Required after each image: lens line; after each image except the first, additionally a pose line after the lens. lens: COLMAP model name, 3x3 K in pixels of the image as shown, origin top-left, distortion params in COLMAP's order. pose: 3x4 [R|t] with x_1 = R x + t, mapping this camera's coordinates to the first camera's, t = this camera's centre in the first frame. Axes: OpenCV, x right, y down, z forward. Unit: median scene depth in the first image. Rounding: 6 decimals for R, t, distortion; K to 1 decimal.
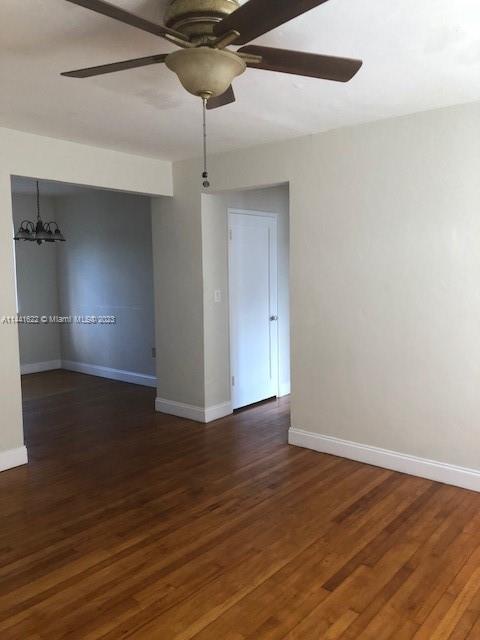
lens RADIAL K [[511.9, 0, 239.5], [0, 511.9, 345.8], [0, 0, 1]] dist [0.015766, -0.000425]
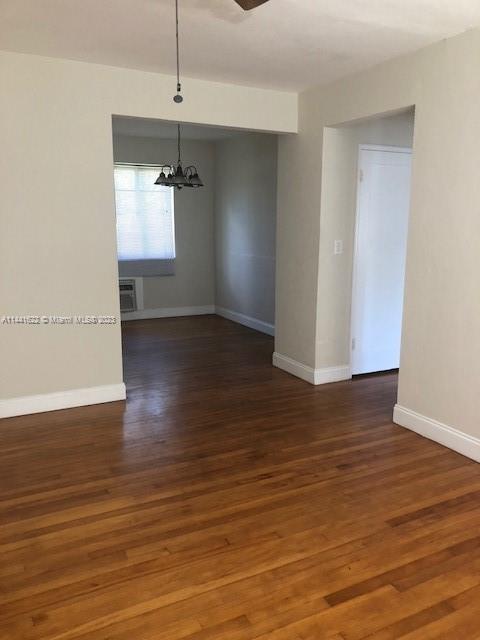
lens RADIAL K [[511.9, 0, 239.5], [0, 511.9, 345.8], [0, 0, 1]] dist [0.015766, -0.000425]
pose [[0.924818, 0.108873, -0.364497, 0.196294], [-0.075345, 0.991612, 0.105020, -0.010117], [0.372874, -0.069662, 0.925263, 0.134993]]
